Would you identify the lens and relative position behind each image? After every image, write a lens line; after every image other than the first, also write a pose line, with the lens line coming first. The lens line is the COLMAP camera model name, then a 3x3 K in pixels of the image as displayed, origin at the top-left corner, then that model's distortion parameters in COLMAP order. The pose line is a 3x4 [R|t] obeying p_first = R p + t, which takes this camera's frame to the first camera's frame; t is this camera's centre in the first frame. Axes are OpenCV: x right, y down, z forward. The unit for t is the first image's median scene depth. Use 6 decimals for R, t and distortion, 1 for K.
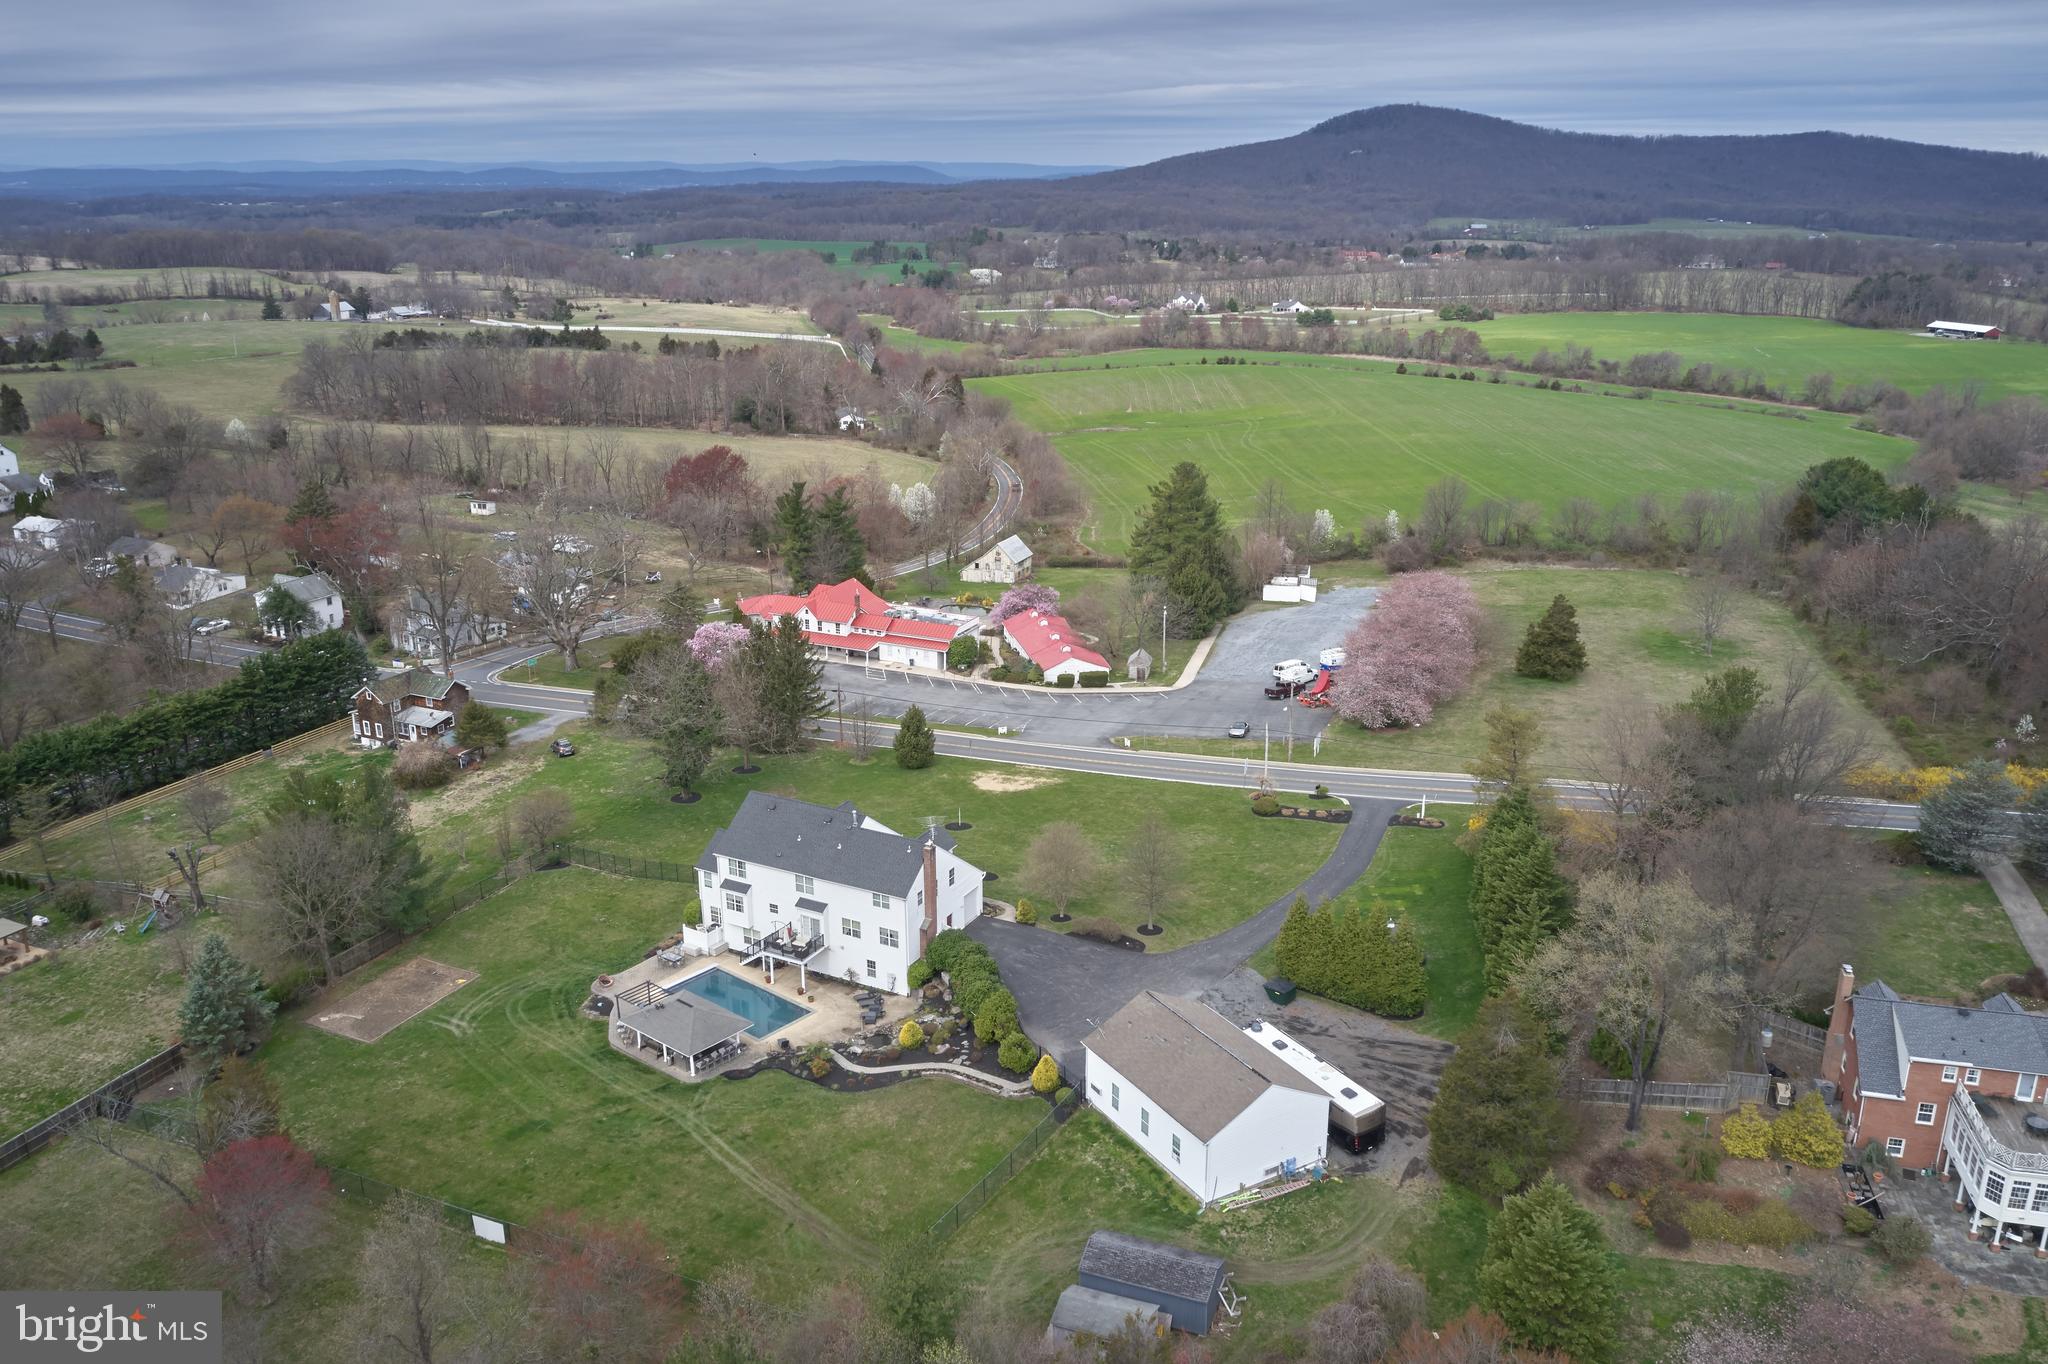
lens RADIAL K [[1594.9, 0, 1024.0], [0, 1594.9, 682.0], [0, 0, 1]] dist [-0.017130, 0.001319]
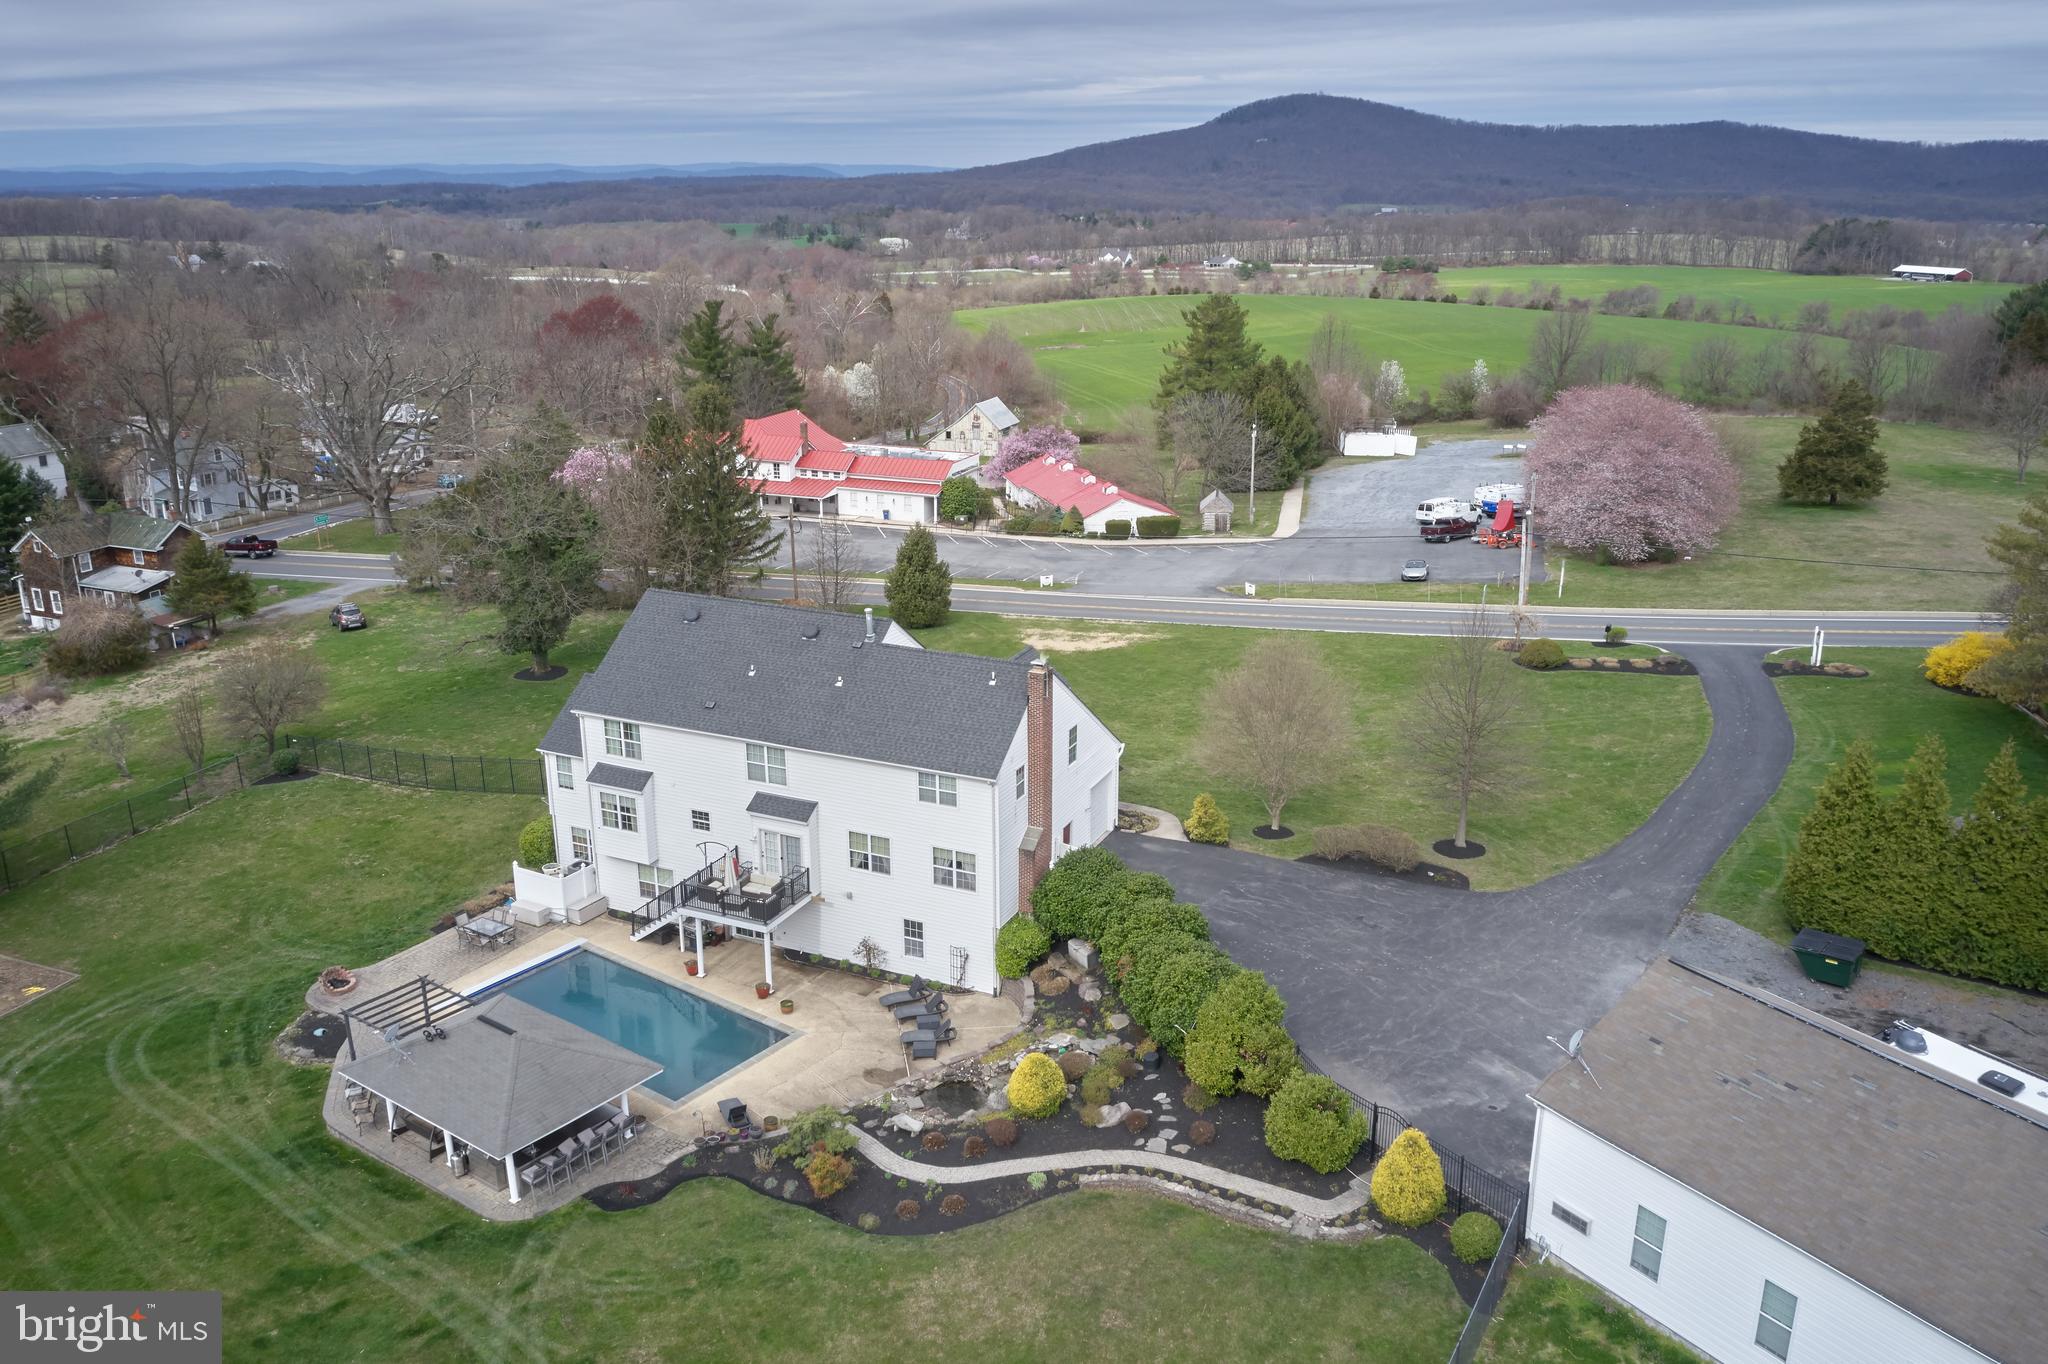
lens RADIAL K [[1594.9, 0, 1024.0], [0, 1594.9, 682.0], [0, 0, 1]] dist [-0.017130, 0.001319]
pose [[0.998180, -0.017957, 0.057565, -0.076903], [0.018036, 0.999837, -0.000851, 0.091038], [-0.057540, 0.001888, 0.998341, 0.457267]]
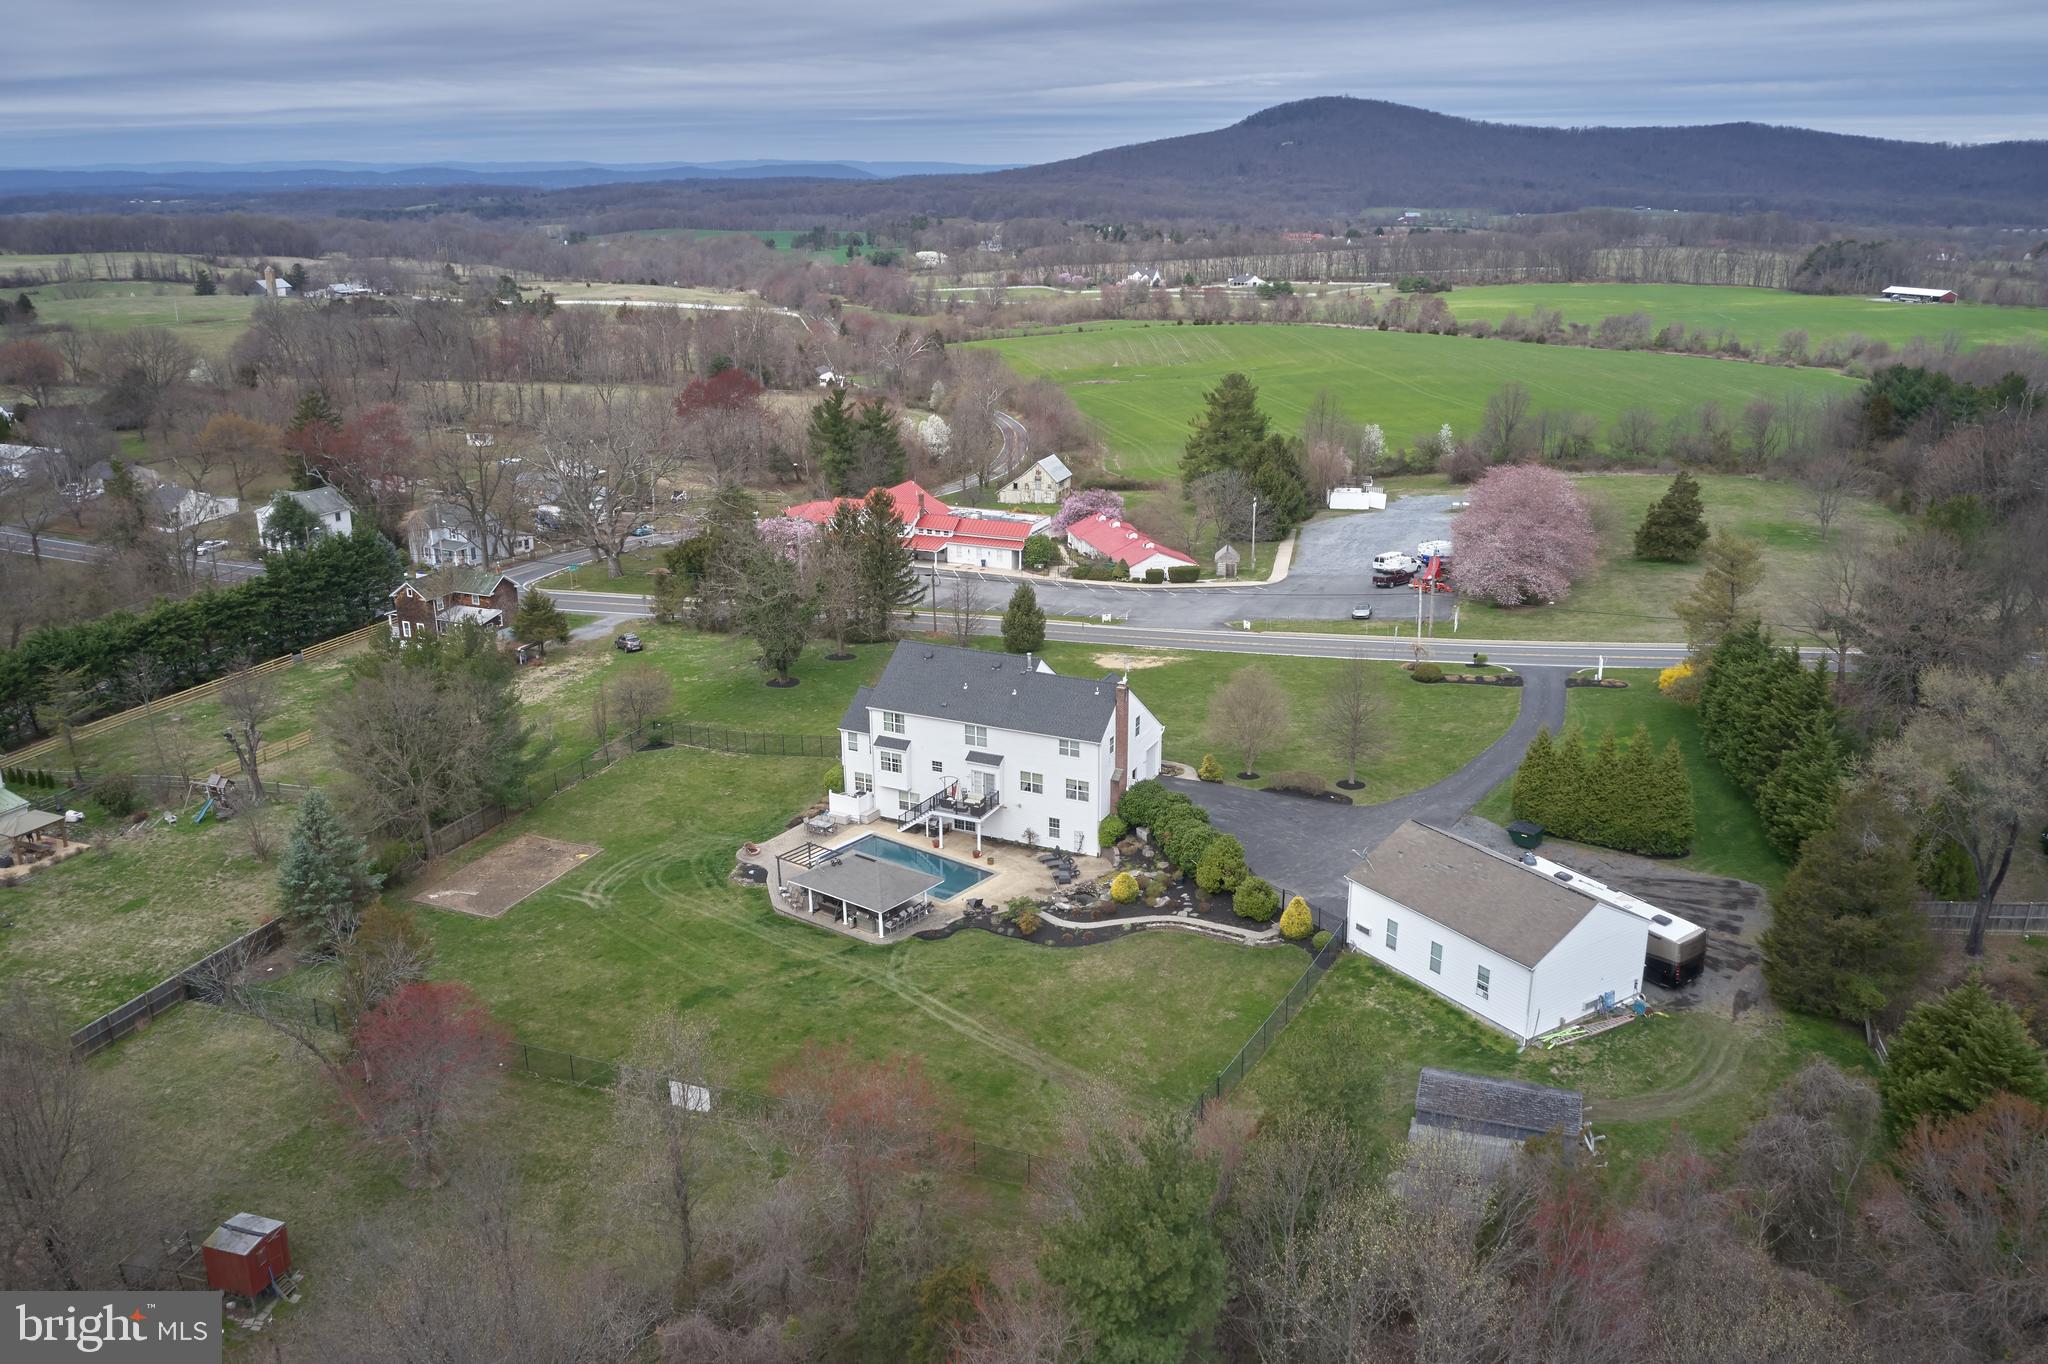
lens RADIAL K [[1594.9, 0, 1024.0], [0, 1594.9, 682.0], [0, 0, 1]] dist [-0.017130, 0.001319]
pose [[0.999001, -0.015984, 0.041732, -0.128438], [0.015960, 0.999872, 0.000922, 0.084172], [-0.041741, -0.000255, 0.999128, 0.095315]]
